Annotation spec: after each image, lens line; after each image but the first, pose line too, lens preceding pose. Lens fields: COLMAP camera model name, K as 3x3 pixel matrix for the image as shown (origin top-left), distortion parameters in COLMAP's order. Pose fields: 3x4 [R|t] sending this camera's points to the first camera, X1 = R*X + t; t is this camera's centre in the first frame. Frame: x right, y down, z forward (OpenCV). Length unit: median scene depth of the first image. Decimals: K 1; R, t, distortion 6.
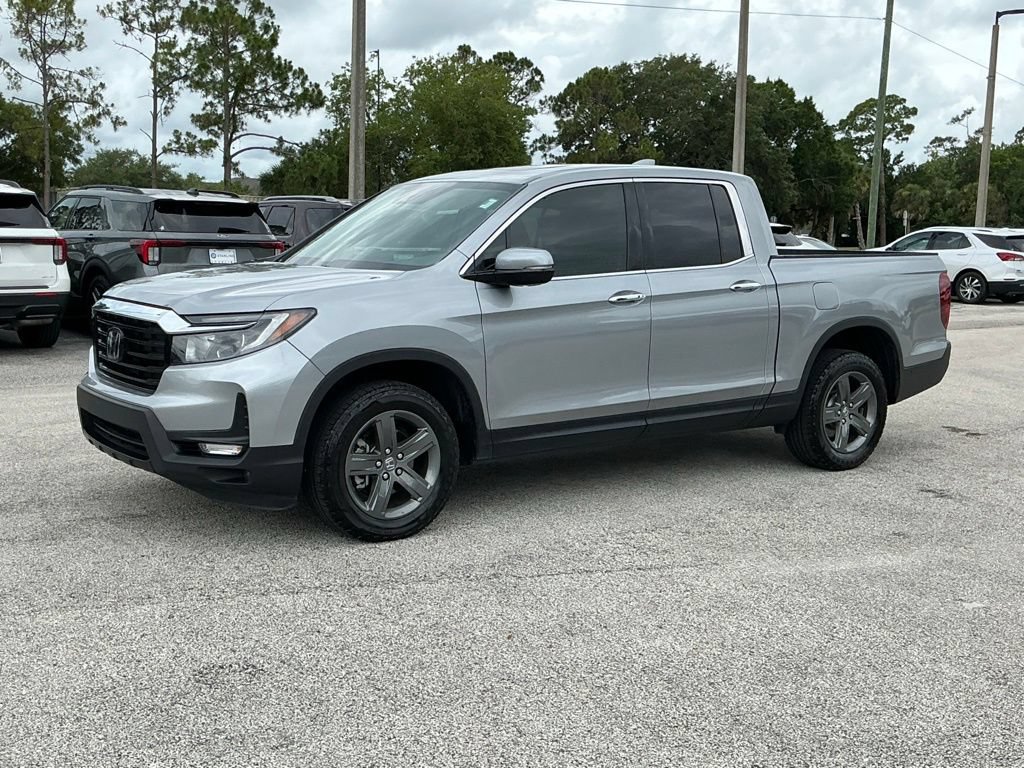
lens RADIAL K [[1185.8, 0, 512.0], [0, 1185.8, 384.0], [0, 0, 1]] dist [0.157912, -0.387224]
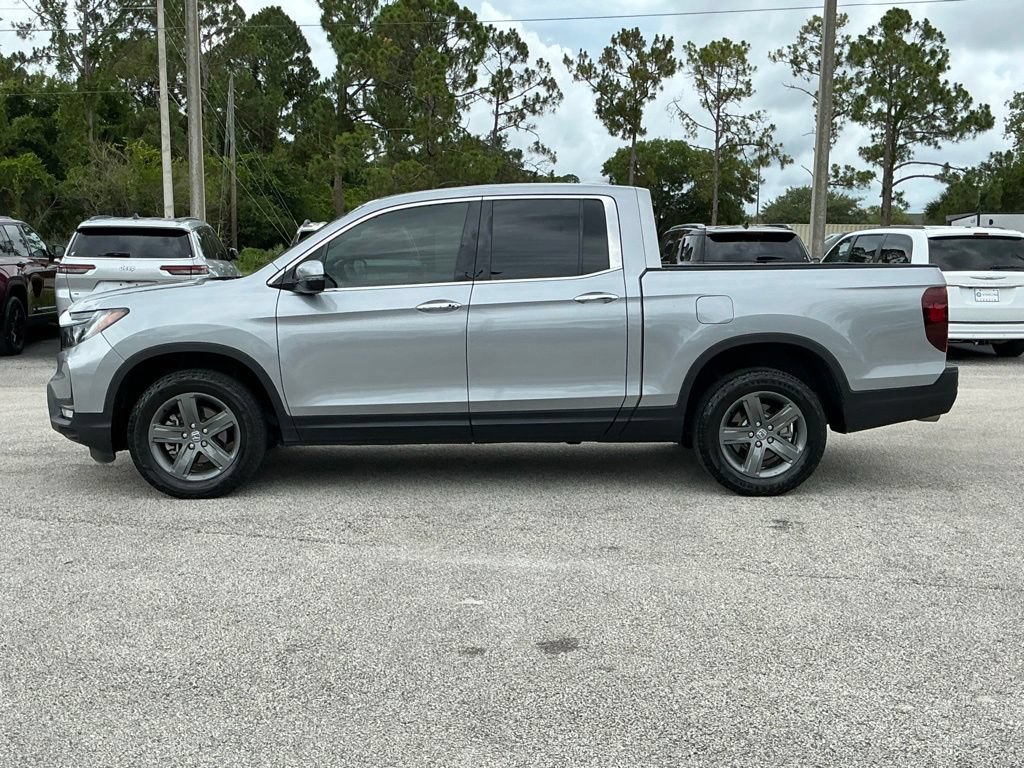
lens RADIAL K [[1185.8, 0, 512.0], [0, 1185.8, 384.0], [0, 0, 1]] dist [0.157912, -0.387224]
pose [[0.828155, 0.042046, -0.558920, 0.069634], [-0.057595, 0.998288, -0.010240, 0.000552], [0.557533, 0.040671, 0.829158, 0.012412]]
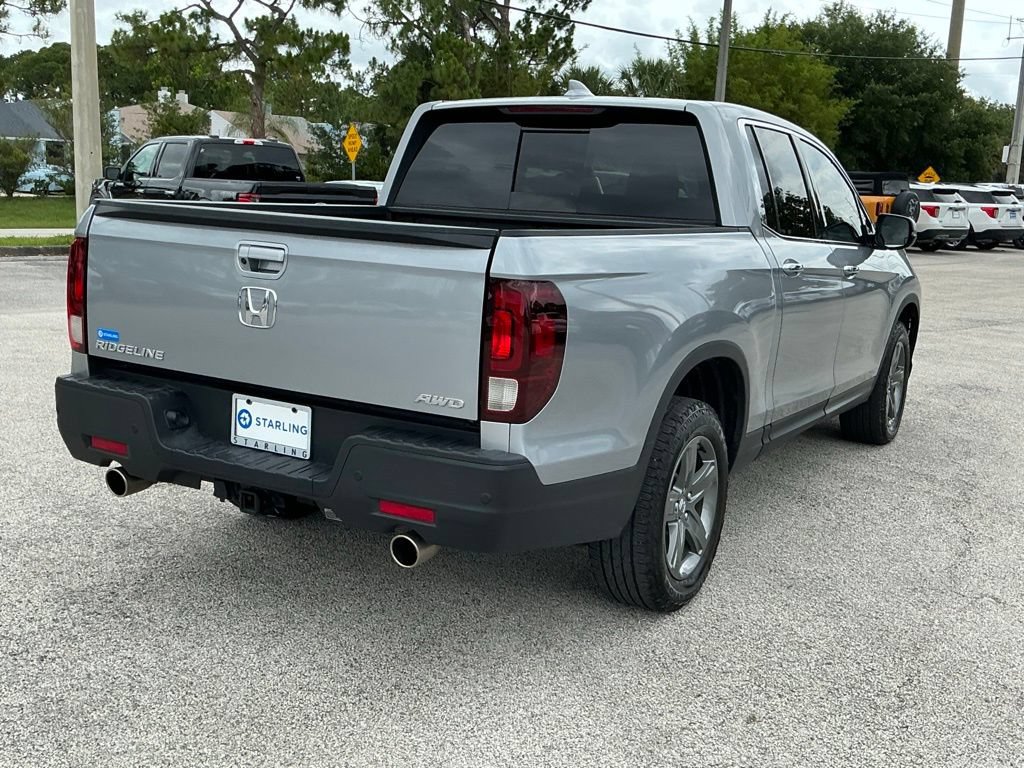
lens RADIAL K [[1118.2, 0, 512.0], [0, 1118.2, 384.0], [0, 0, 1]] dist [0.144764, -0.336999]
pose [[-0.914531, 0.013357, -0.404294, 0.045649], [-0.112435, 0.951678, 0.285774, -0.022408], [0.388575, 0.306806, -0.868838, 0.176884]]
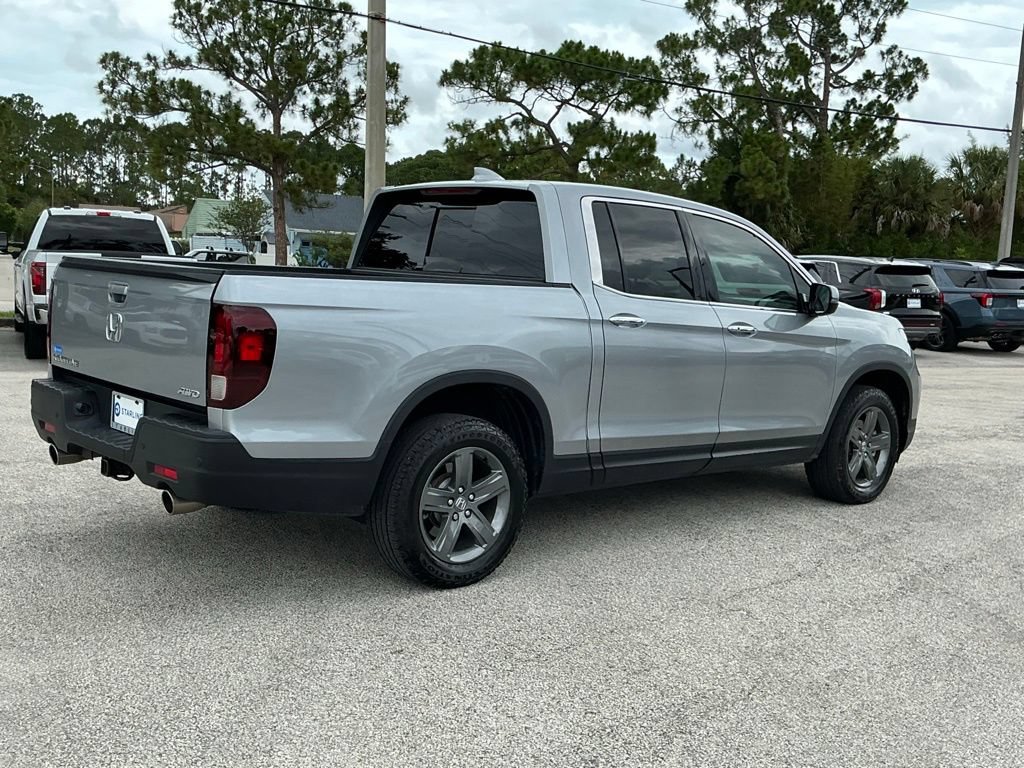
lens RADIAL K [[1118.2, 0, 512.0], [0, 1118.2, 384.0], [0, 0, 1]] dist [0.144764, -0.336999]
pose [[-0.992587, -0.053816, -0.108973, 0.018950], [-0.078532, 0.968299, 0.237129, -0.025398], [0.092757, 0.243929, -0.965347, 0.199282]]
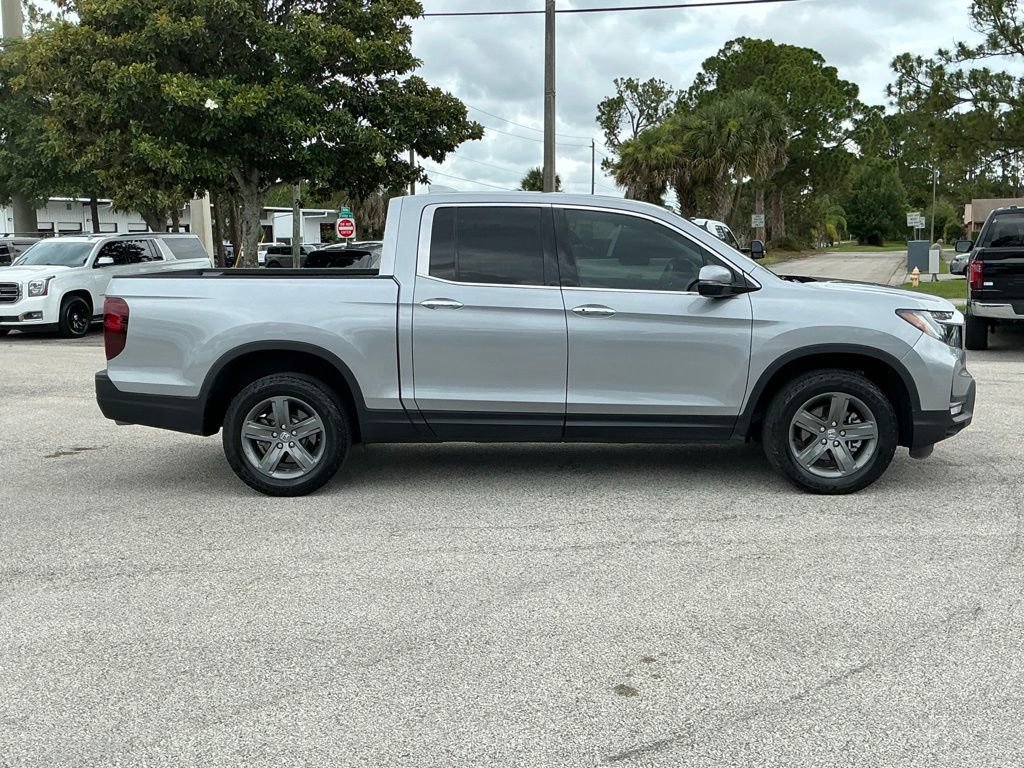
lens RADIAL K [[1118.2, 0, 512.0], [0, 1118.2, 384.0], [0, 0, 1]] dist [0.144764, -0.336999]
pose [[-0.775424, -0.088799, 0.625166, -0.064162], [0.081646, 0.967651, 0.238716, -0.027552], [-0.626140, 0.236148, -0.743090, 0.192288]]
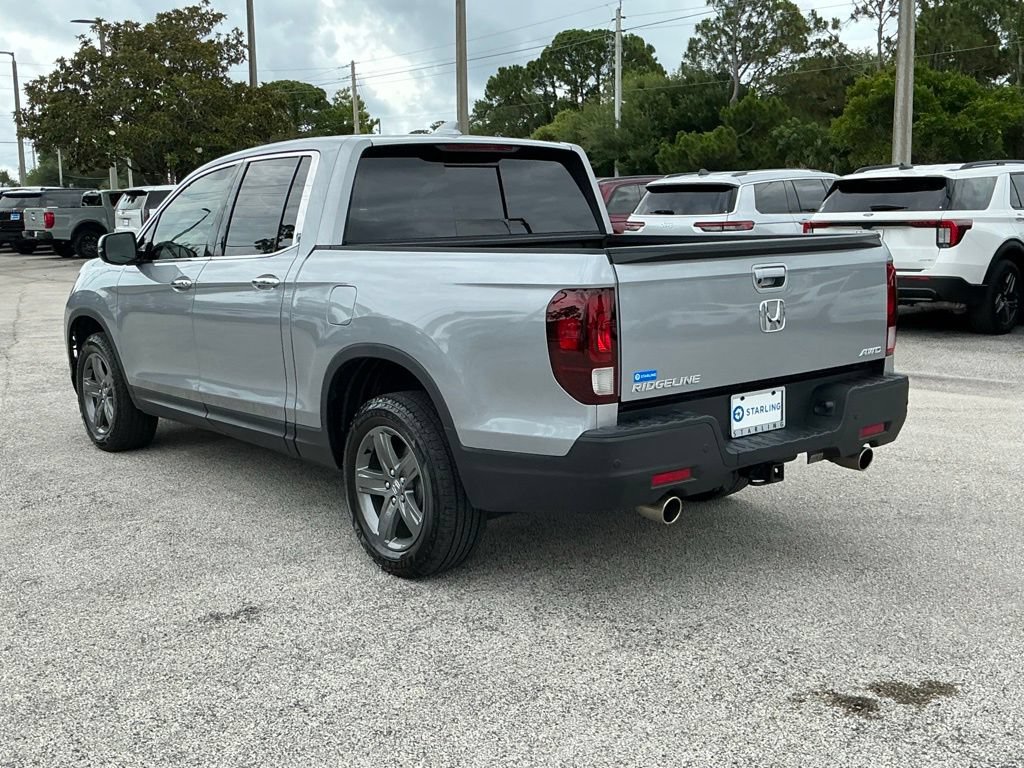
lens RADIAL K [[1118.2, 0, 512.0], [0, 1118.2, 384.0], [0, 0, 1]] dist [0.144764, -0.336999]
pose [[0.061303, 0.135832, -0.988833, 0.096369], [-0.111847, 0.985392, 0.128425, -0.012917], [0.991833, 0.102725, 0.075600, 0.110377]]
